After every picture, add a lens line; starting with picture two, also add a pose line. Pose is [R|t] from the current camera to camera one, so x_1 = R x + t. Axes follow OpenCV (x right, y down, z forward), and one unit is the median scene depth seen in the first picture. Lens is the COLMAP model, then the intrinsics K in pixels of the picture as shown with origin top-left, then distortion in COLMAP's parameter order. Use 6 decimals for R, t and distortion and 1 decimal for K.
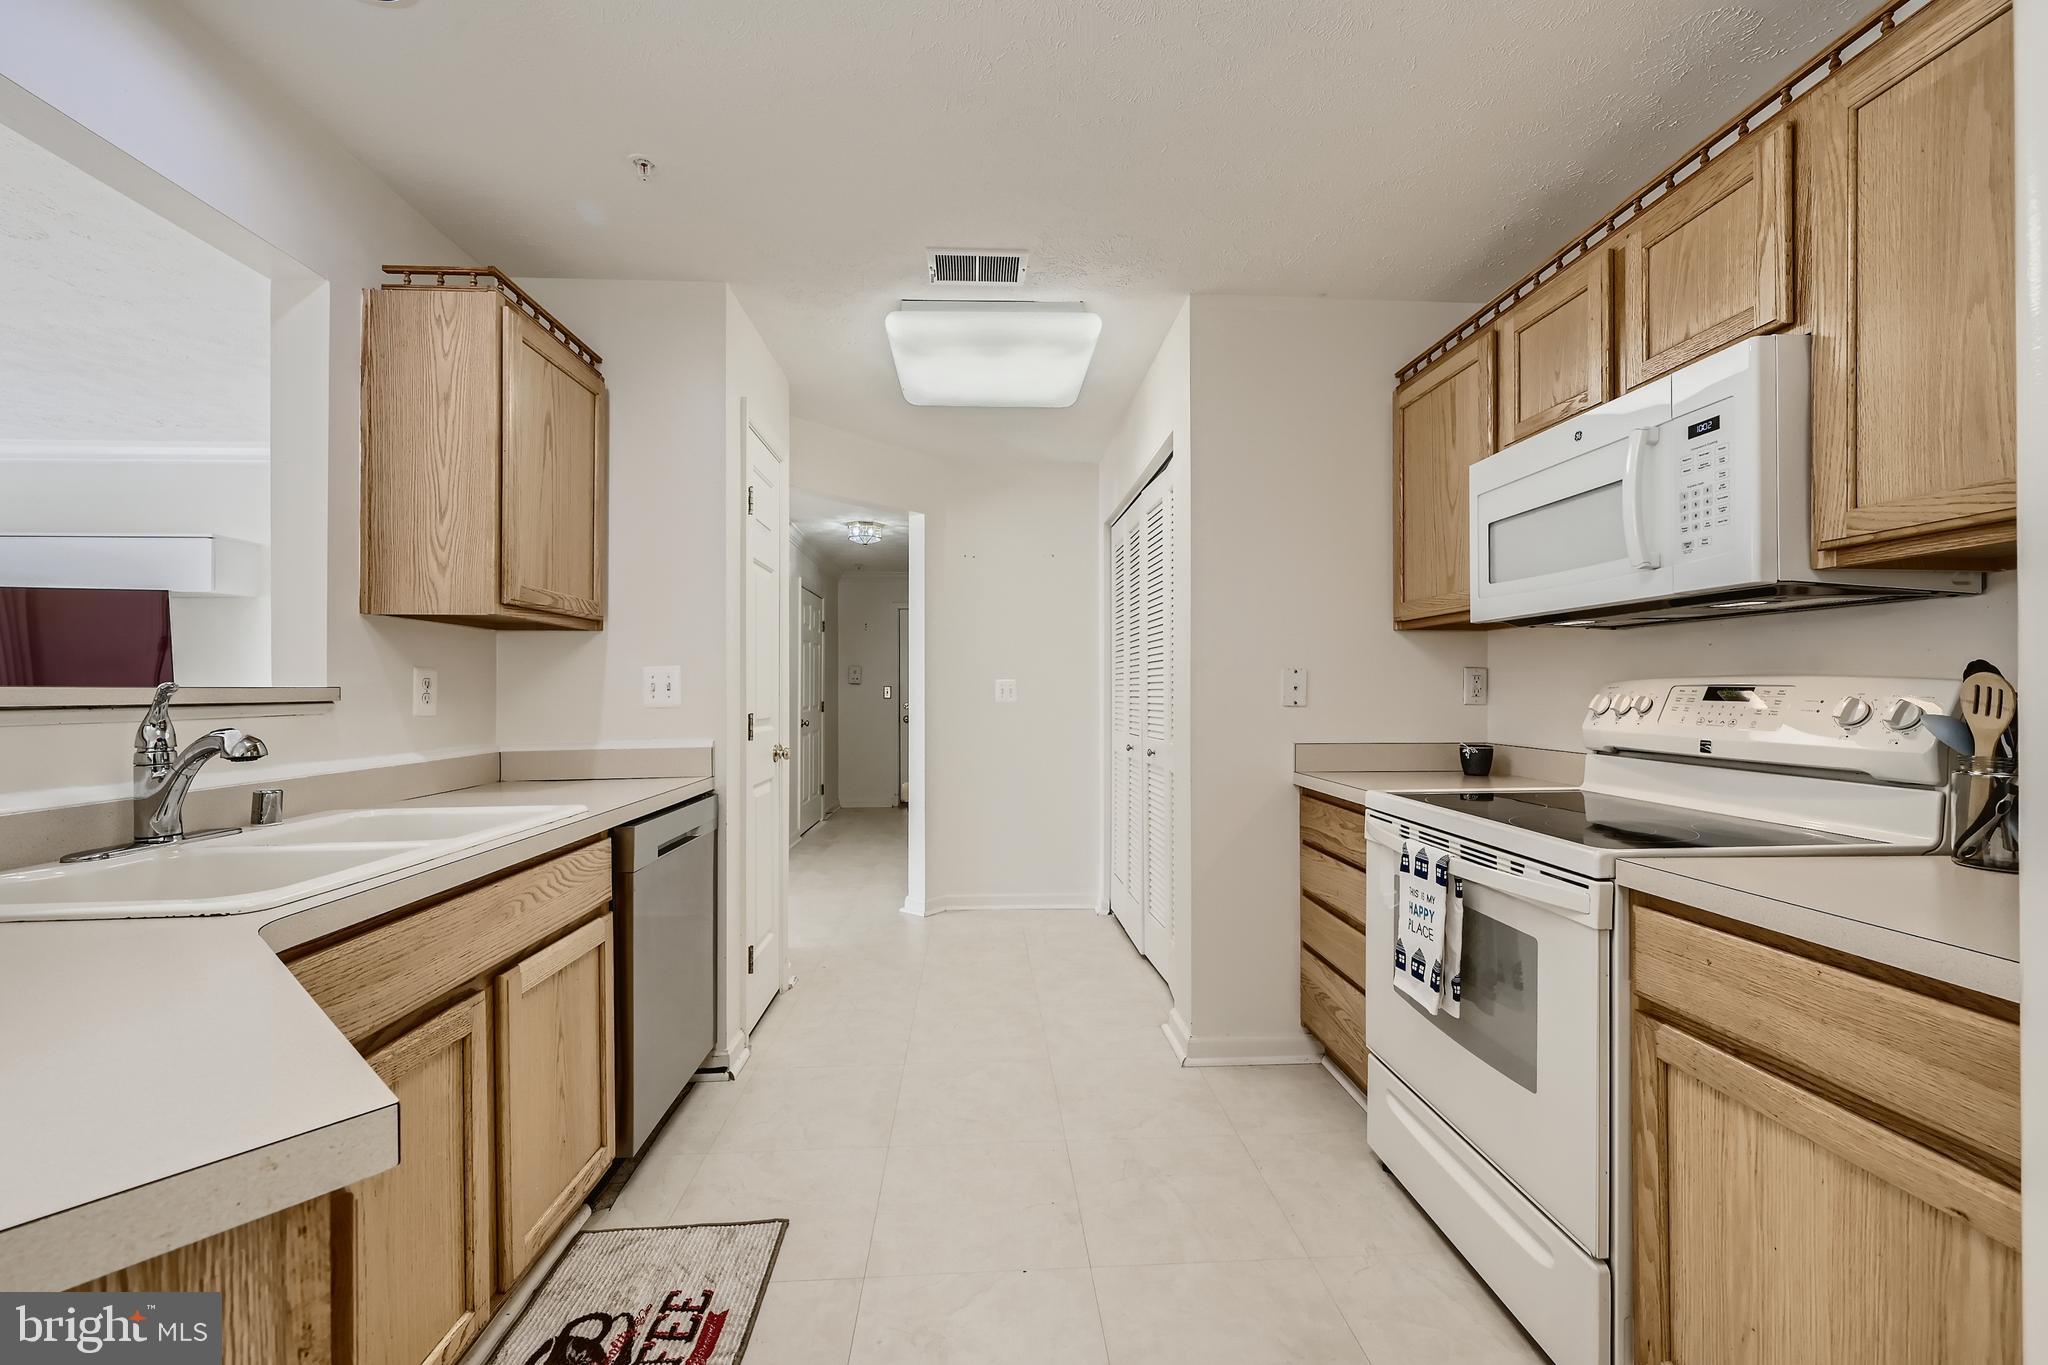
lens RADIAL K [[816.6, 0, 1016.4], [0, 816.6, 690.6], [0, 0, 1]] dist [-0.000474, -0.000403]
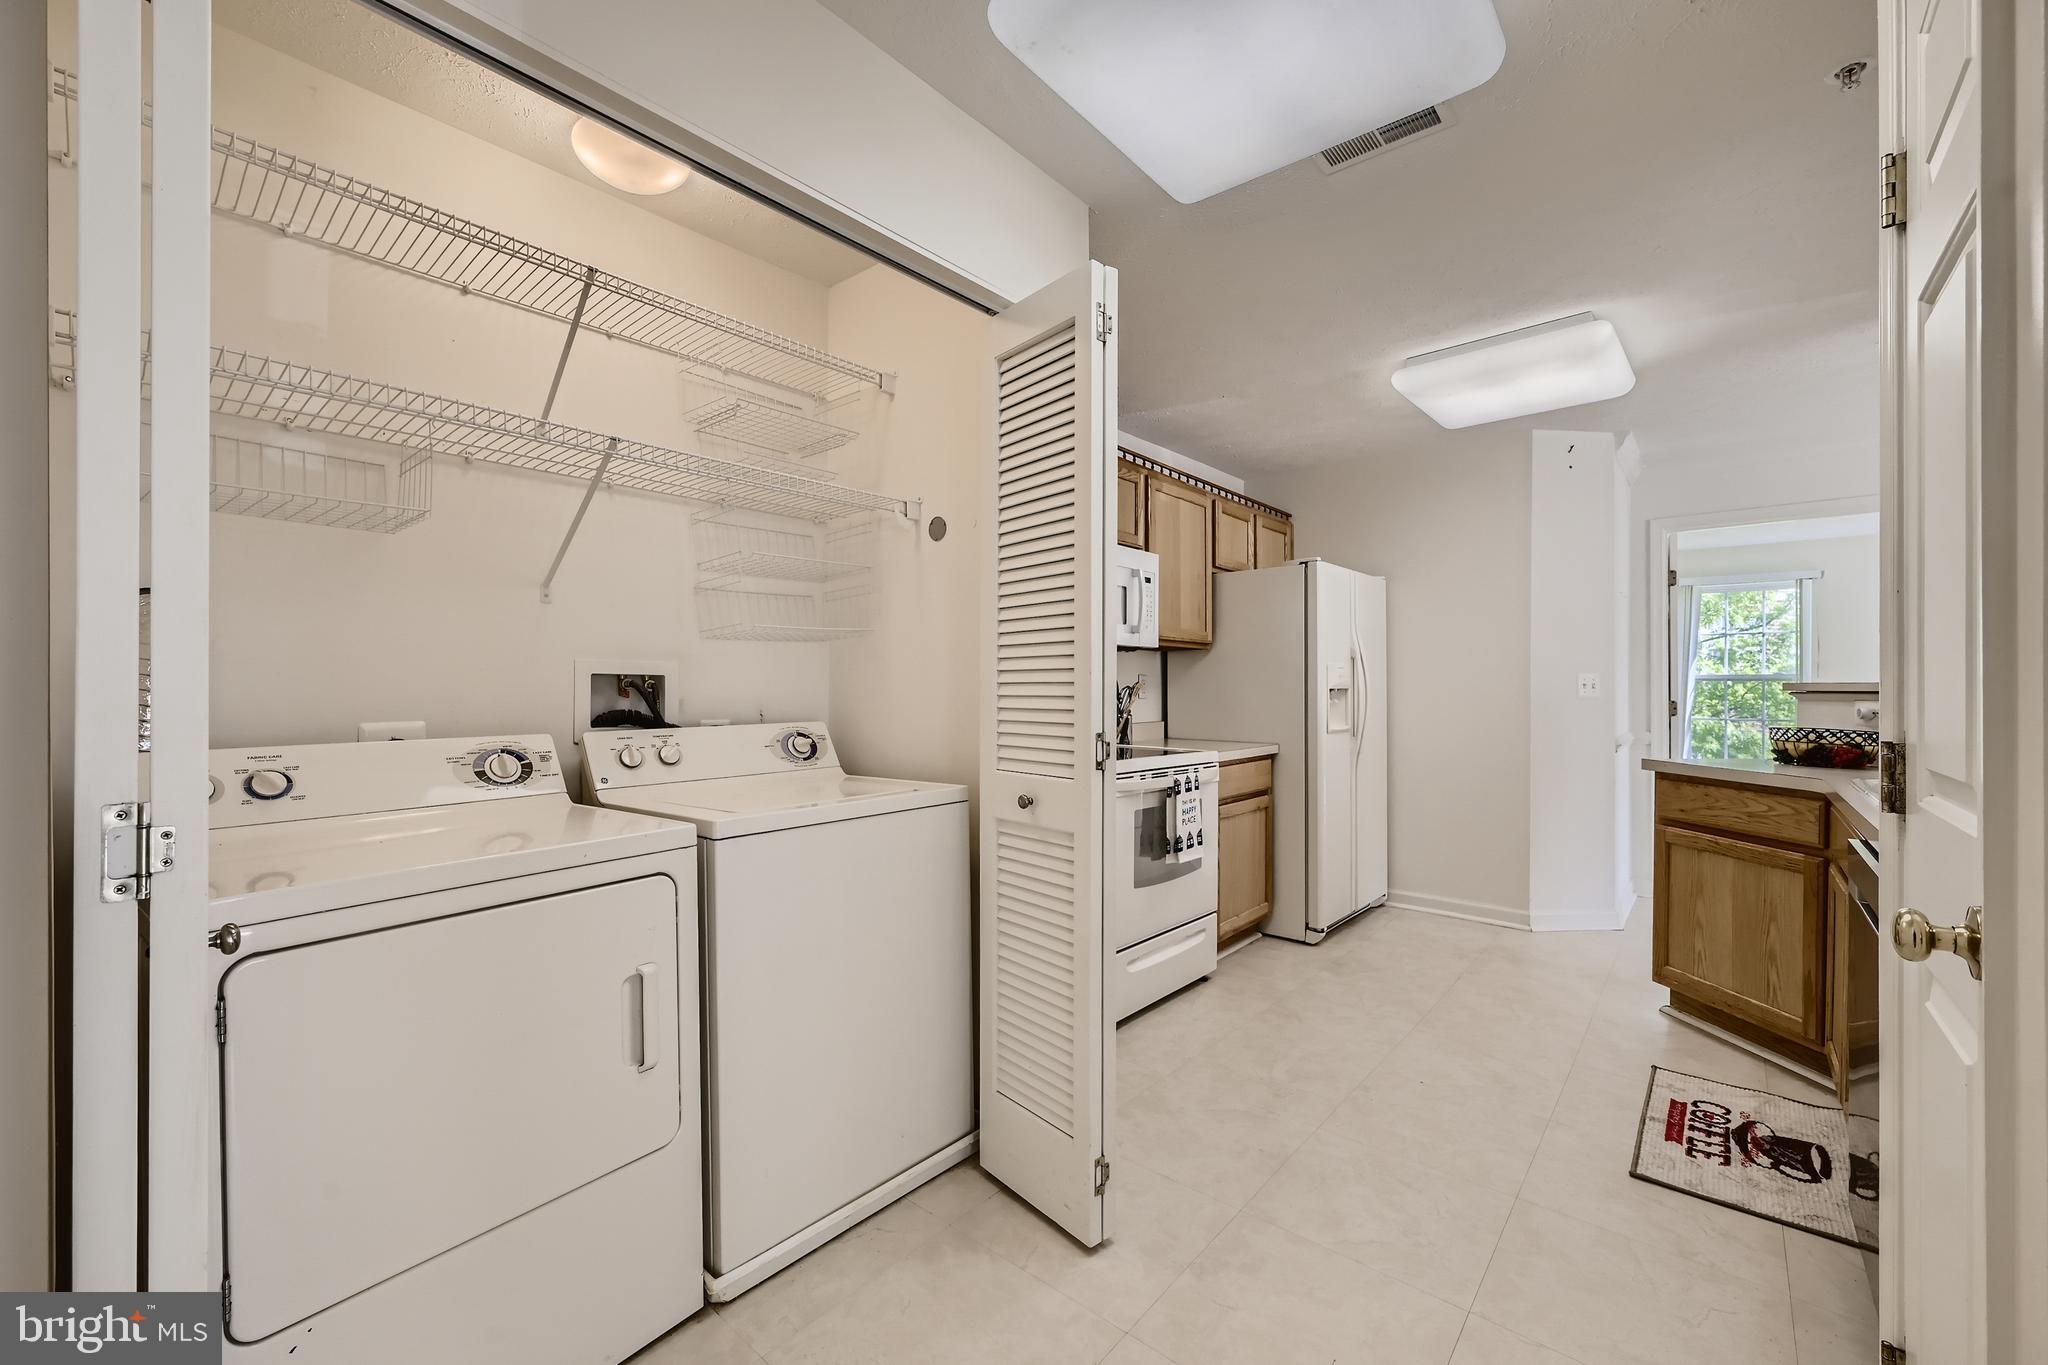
lens RADIAL K [[816.6, 0, 1026.6], [0, 816.6, 689.6], [0, 0, 1]] dist [-0.000474, -0.000403]
pose [[-0.717668, -0.000567, 0.696385, -0.501560], [-0.008511, 0.999932, -0.007958, 0.021349], [-0.696333, -0.011638, -0.717625, 2.559267]]
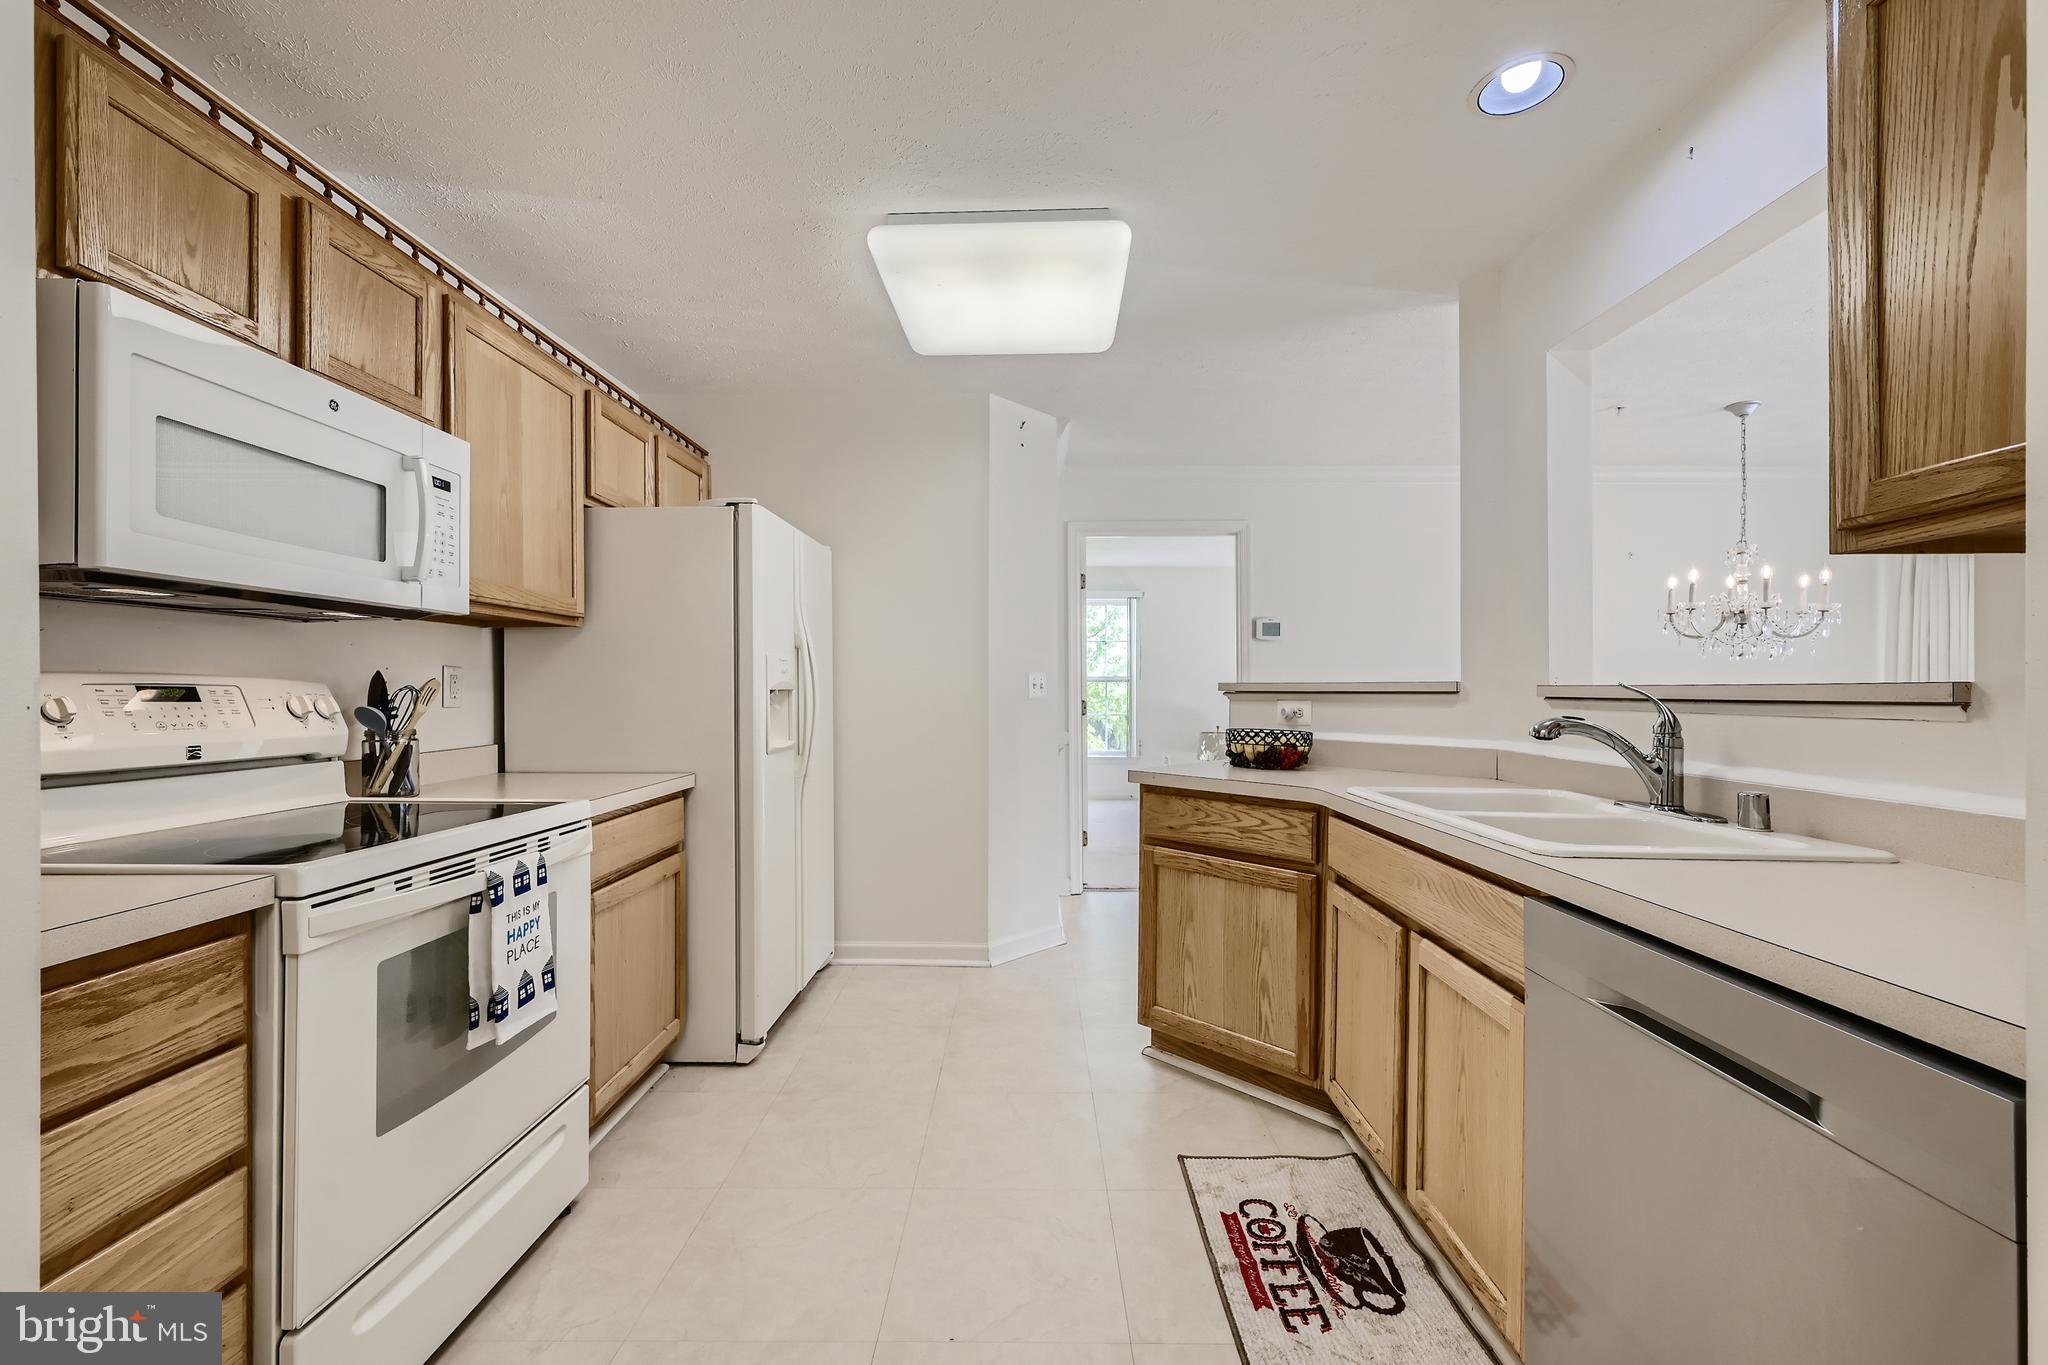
lens RADIAL K [[816.6, 0, 1022.6], [0, 816.6, 687.3], [0, 0, 1]] dist [-0.000474, -0.000403]
pose [[-0.997378, 0.001380, 0.072350, -0.132745], [0.000500, 0.999926, -0.012184, 0.008739], [-0.072362, -0.012115, -0.997305, 1.894551]]
